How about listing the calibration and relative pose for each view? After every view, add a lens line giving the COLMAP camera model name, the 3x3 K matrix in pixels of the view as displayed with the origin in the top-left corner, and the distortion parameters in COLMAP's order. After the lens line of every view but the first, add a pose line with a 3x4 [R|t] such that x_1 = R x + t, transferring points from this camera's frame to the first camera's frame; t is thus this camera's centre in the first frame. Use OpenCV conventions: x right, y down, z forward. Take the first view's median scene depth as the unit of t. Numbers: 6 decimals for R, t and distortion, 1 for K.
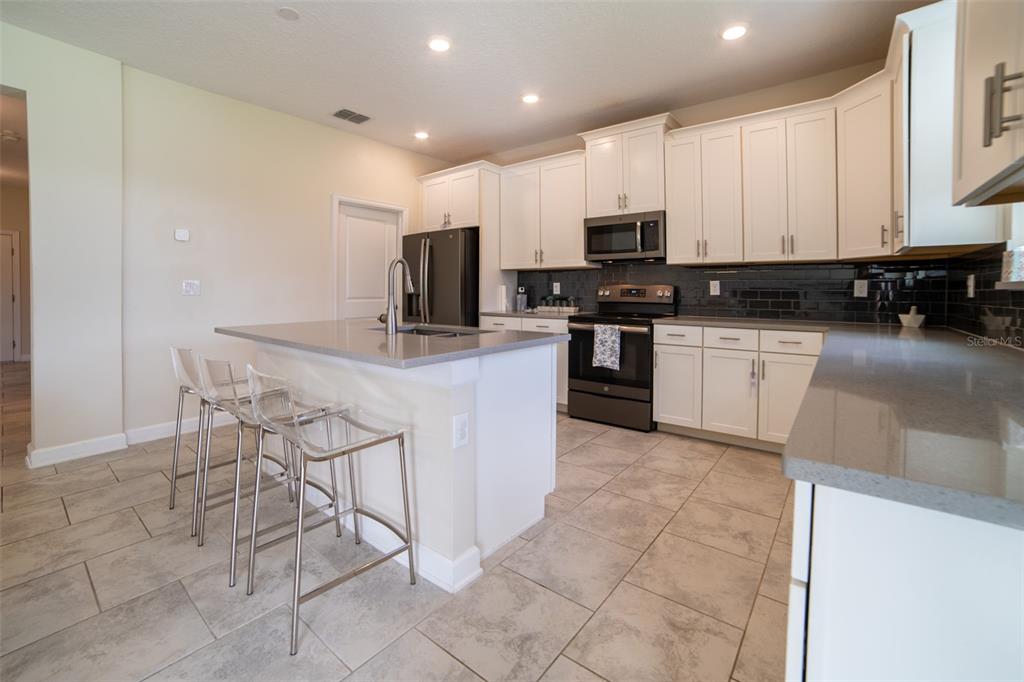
lens RADIAL K [[435.4, 0, 511.7], [0, 435.4, 294.6], [0, 0, 1]] dist [-0.077482, 0.025113]
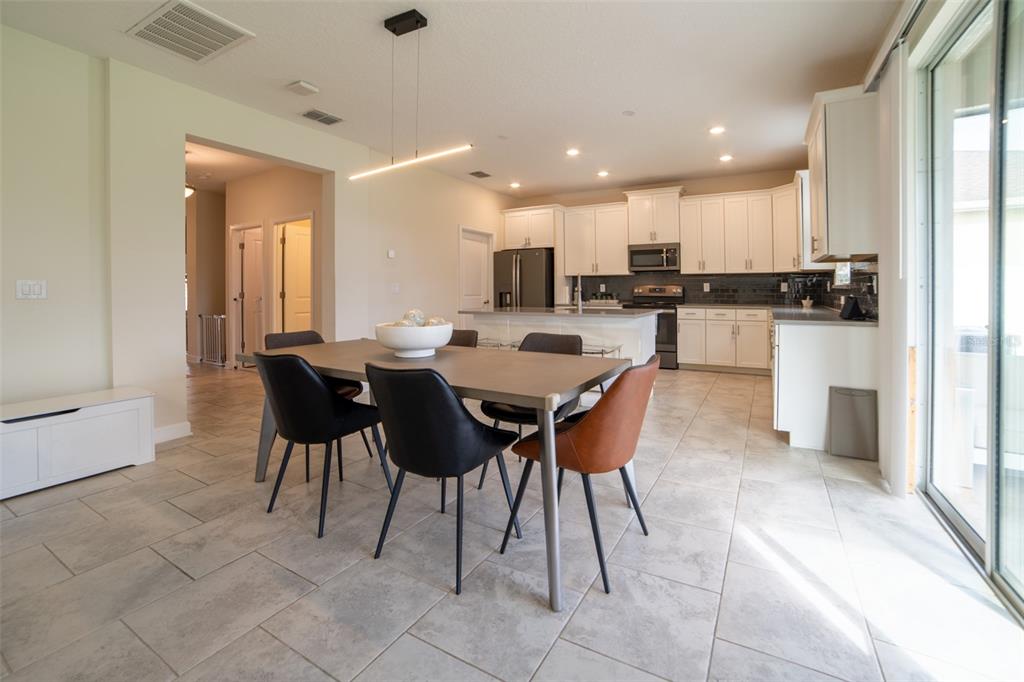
lens RADIAL K [[444.3, 0, 509.4], [0, 444.3, 289.8], [0, 0, 1]] dist [-0.088300, 0.034219]
pose [[0.990775, -0.005354, 0.135410, -0.551191], [0.006614, 0.999939, -0.008858, 0.004748], [-0.135354, 0.009672, 0.990750, -0.638431]]
